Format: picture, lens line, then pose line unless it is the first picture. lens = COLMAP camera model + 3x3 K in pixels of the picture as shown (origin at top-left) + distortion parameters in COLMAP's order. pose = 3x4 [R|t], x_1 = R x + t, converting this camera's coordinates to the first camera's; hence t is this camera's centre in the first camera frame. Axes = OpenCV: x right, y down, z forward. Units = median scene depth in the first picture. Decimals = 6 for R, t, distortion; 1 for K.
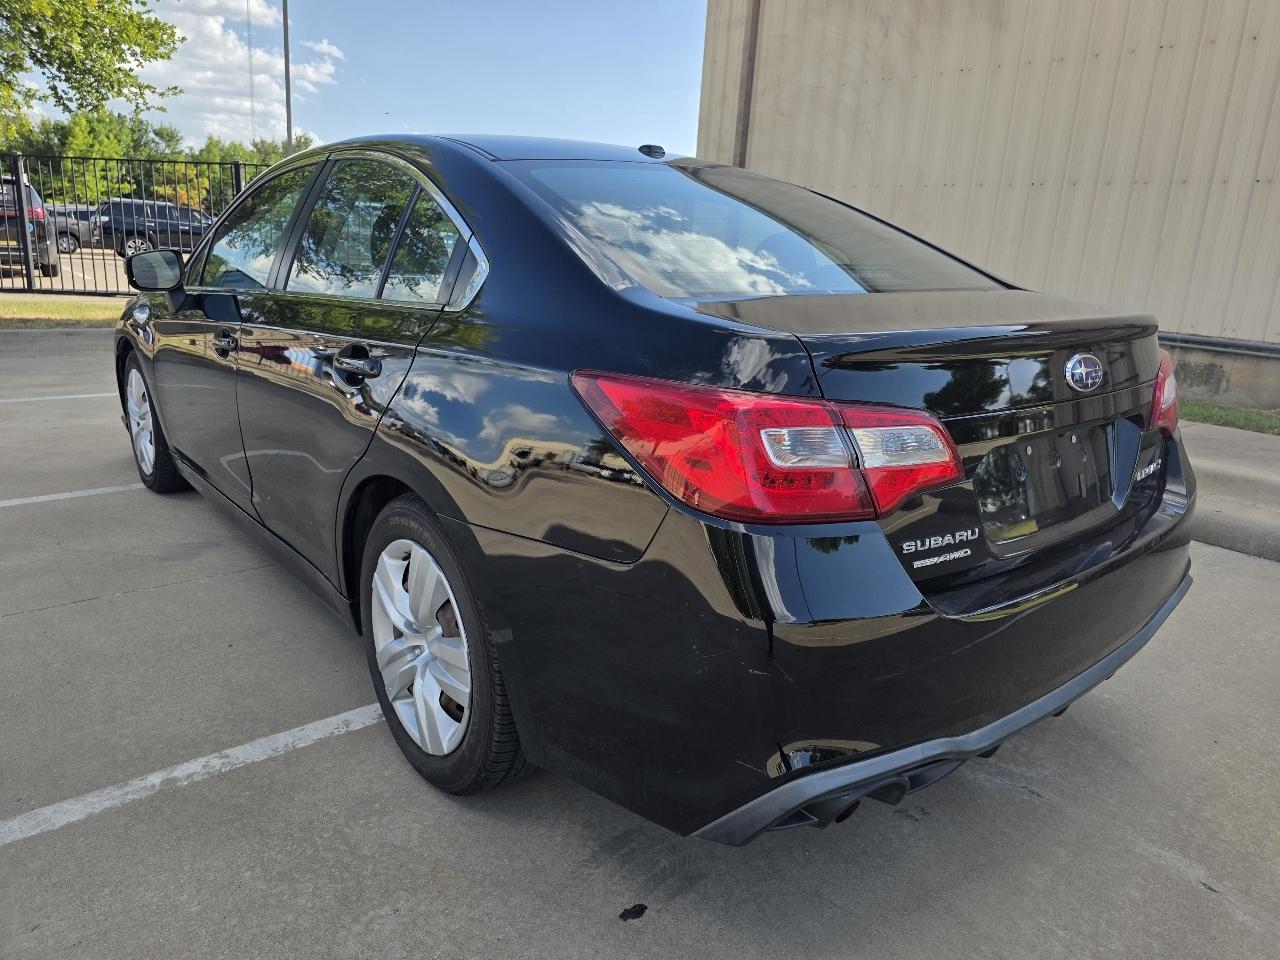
lens RADIAL K [[890.4, 0, 661.6], [0, 890.4, 476.7], [0, 0, 1]] dist [0.039458, -0.039576]
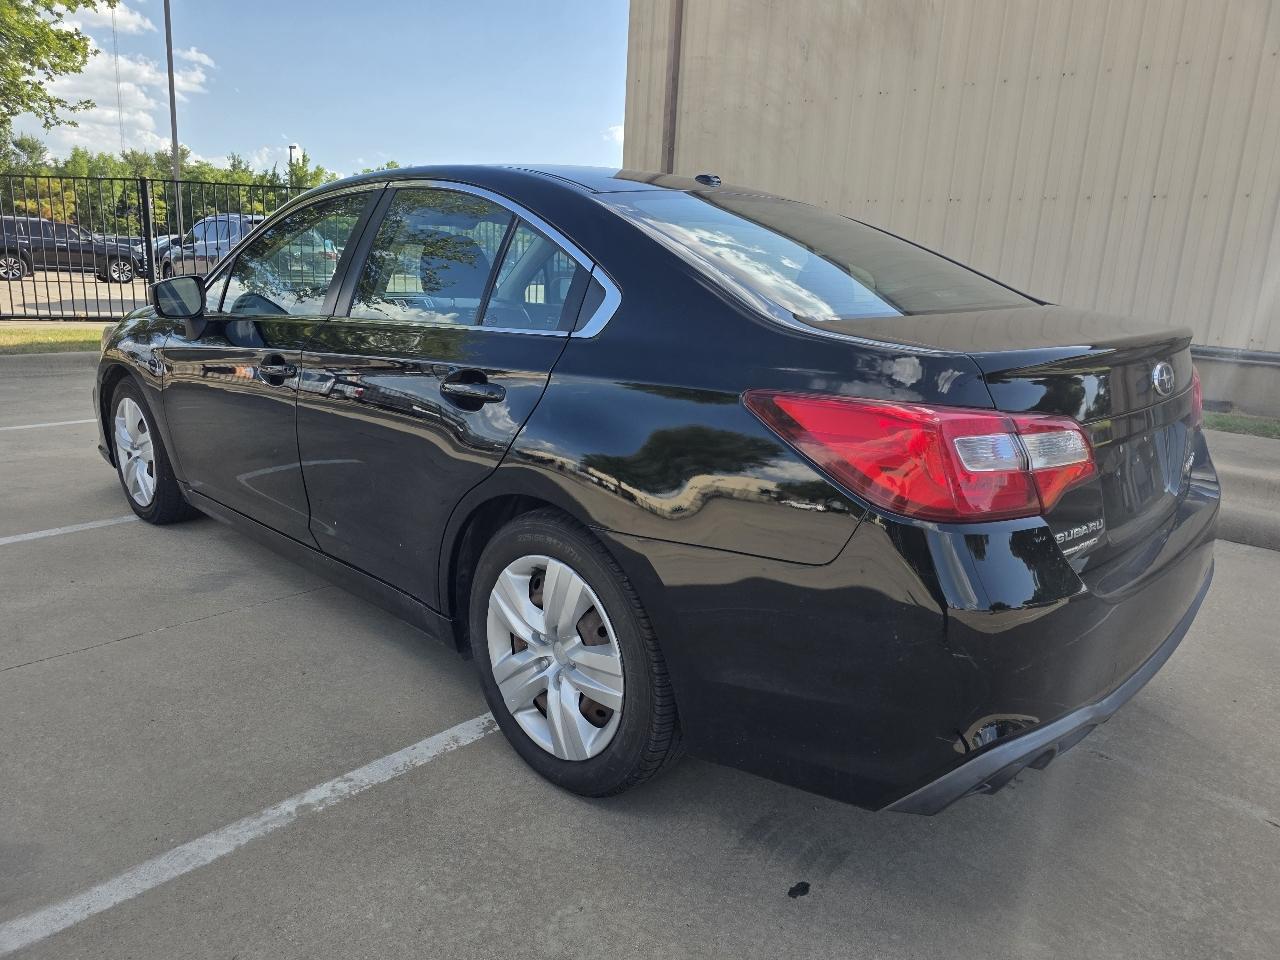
lens RADIAL K [[890.4, 0, 659.5], [0, 890.4, 469.4], [0, 0, 1]] dist [0.039458, -0.039576]
pose [[0.992464, -0.037753, 0.116579, -0.235809], [0.039935, 0.999067, -0.016442, -0.006423], [-0.115850, 0.020974, 0.993045, -0.047472]]
